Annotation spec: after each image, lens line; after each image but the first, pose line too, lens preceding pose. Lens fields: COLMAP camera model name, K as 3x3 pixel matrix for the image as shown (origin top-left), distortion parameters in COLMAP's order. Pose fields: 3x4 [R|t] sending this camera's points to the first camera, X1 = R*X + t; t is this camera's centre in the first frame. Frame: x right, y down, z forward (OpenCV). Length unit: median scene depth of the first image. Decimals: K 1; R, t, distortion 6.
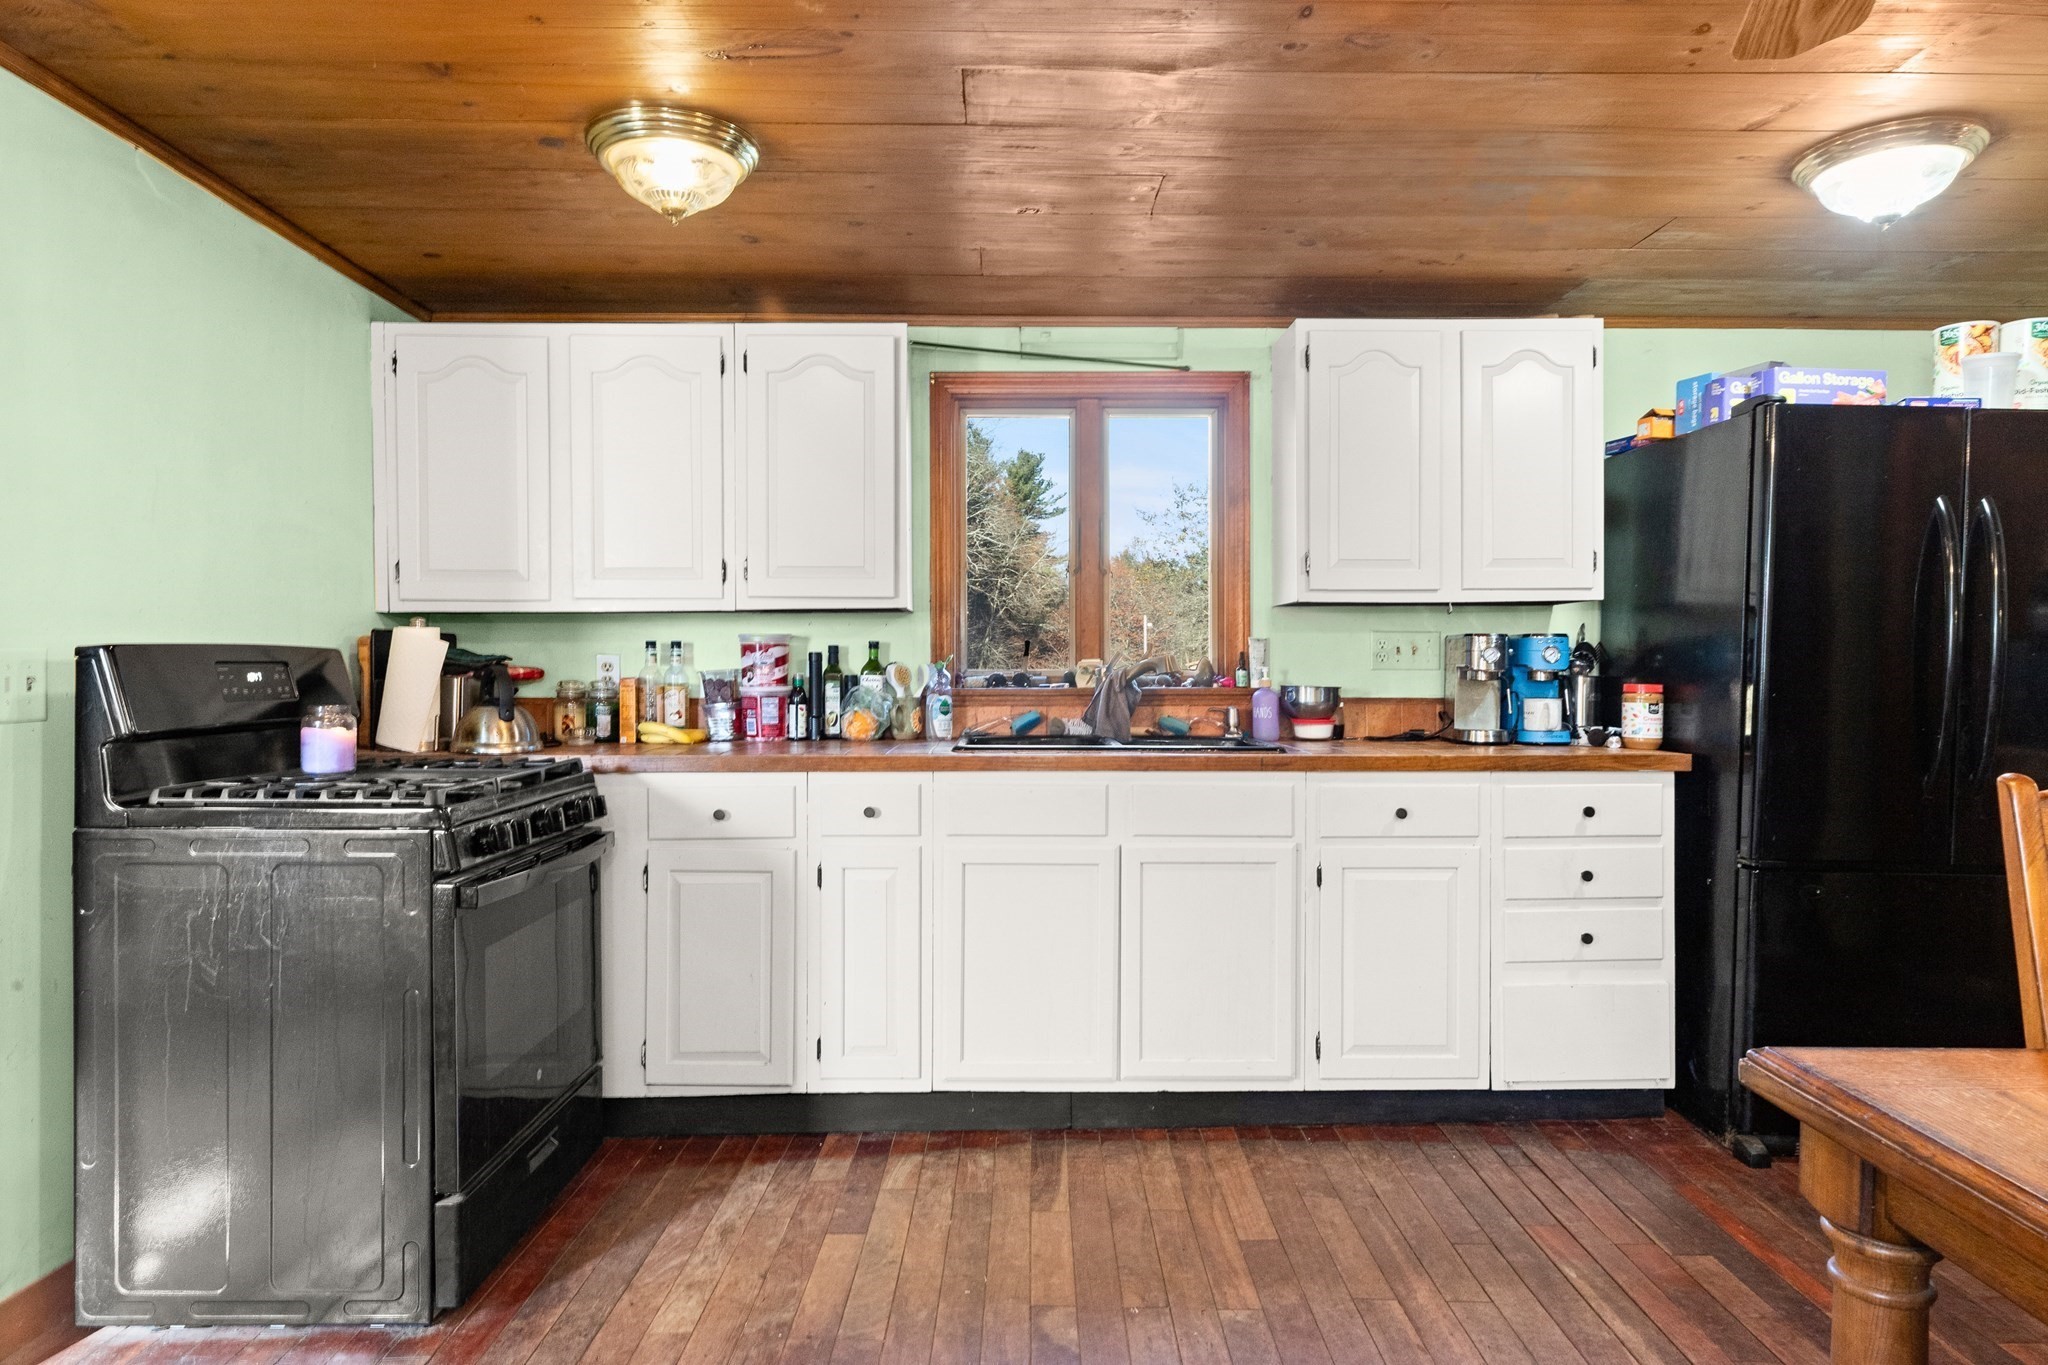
lens RADIAL K [[1270.6, 0, 1038.0], [0, 1270.6, 683.6], [0, 0, 1]] dist [0.026797, -0.000092]
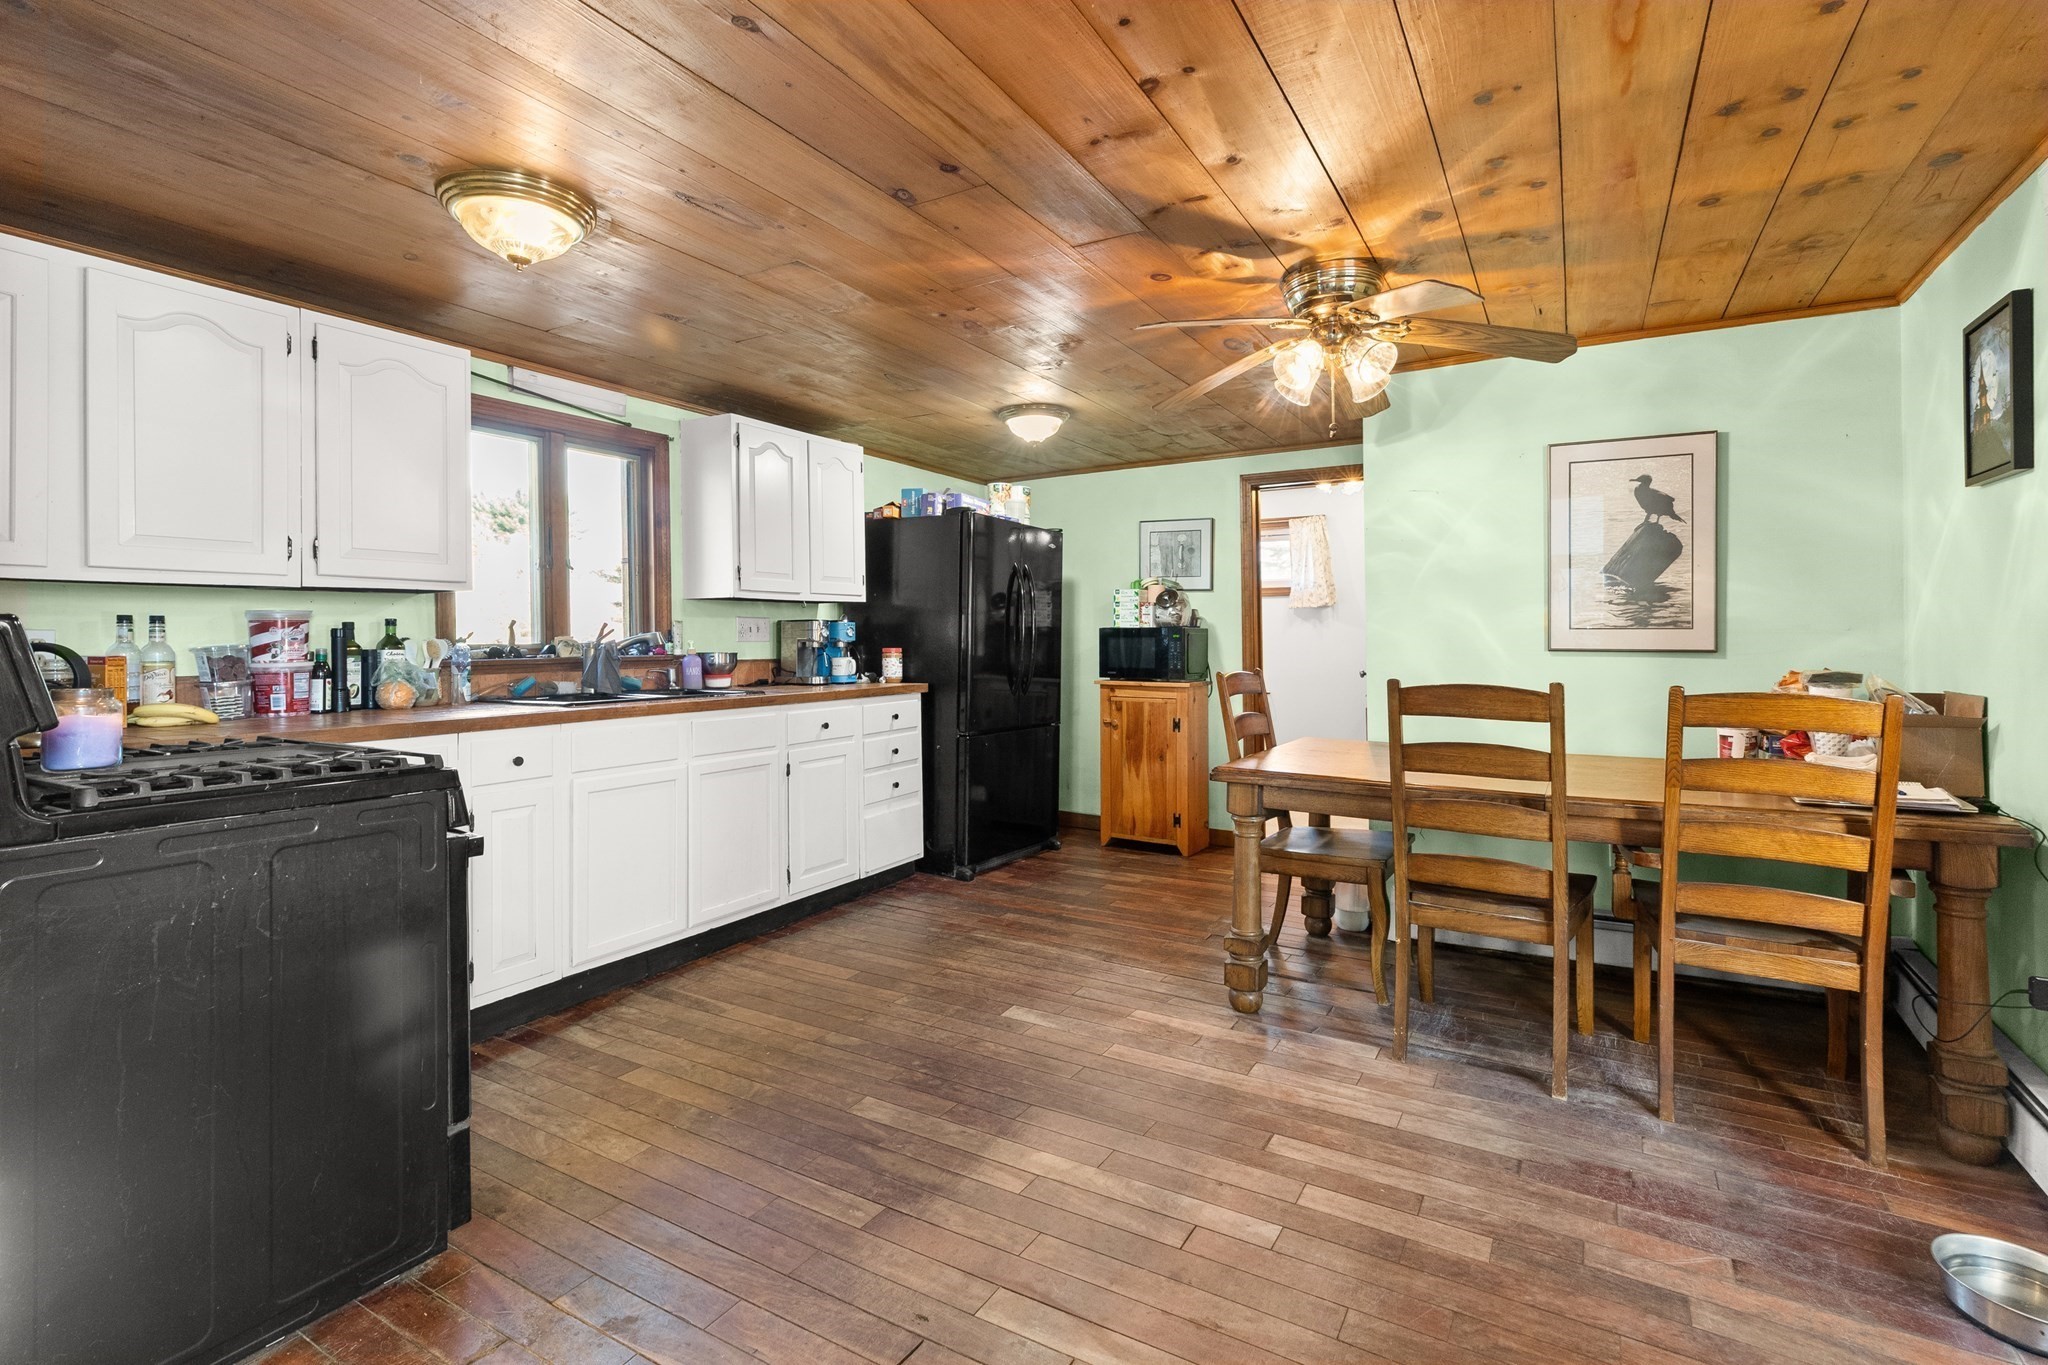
lens RADIAL K [[948.0, 0, 1058.2], [0, 948.0, 639.2], [0, 0, 1]] dist [0.006155, 0.000238]
pose [[0.504520, -0.004644, 0.863387, -0.598708], [0.018272, 0.999819, -0.005300, -0.000683], [-0.863207, 0.018449, 0.504514, 0.091448]]
